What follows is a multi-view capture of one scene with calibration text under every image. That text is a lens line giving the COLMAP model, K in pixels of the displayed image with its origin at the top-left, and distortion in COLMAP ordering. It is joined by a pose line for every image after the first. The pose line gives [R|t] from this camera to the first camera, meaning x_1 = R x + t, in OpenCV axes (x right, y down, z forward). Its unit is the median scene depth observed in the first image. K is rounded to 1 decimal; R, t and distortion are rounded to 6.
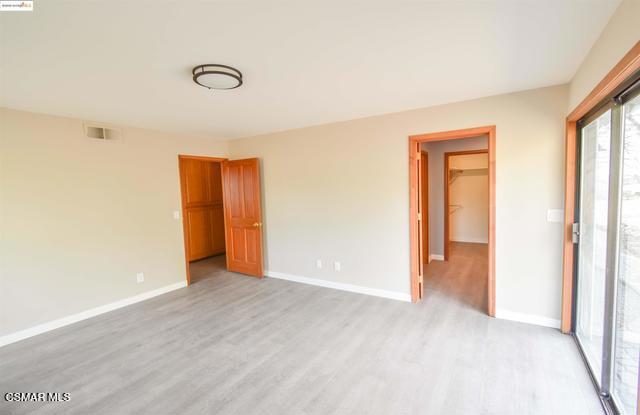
lens RADIAL K [[294.1, 0, 320.0], [0, 294.1, 206.4], [0, 0, 1]] dist [-0.000762, 0.000001]
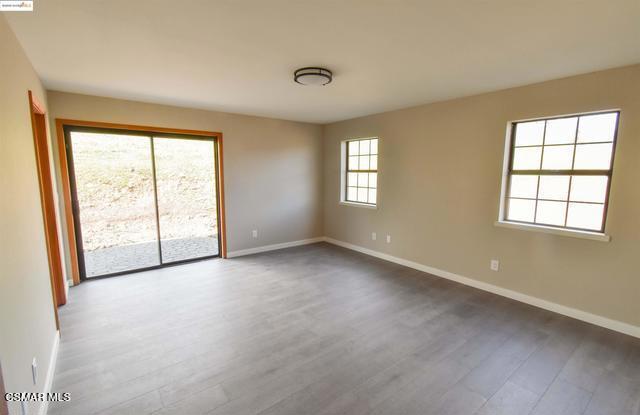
lens RADIAL K [[294.1, 0, 321.6], [0, 294.1, 207.3], [0, 0, 1]] dist [-0.000762, 0.000001]
pose [[-0.941933, -0.014179, 0.335502, -0.642961], [0.052103, 0.980837, 0.187733, -0.105626], [-0.331735, 0.194312, -0.923144, 1.786747]]
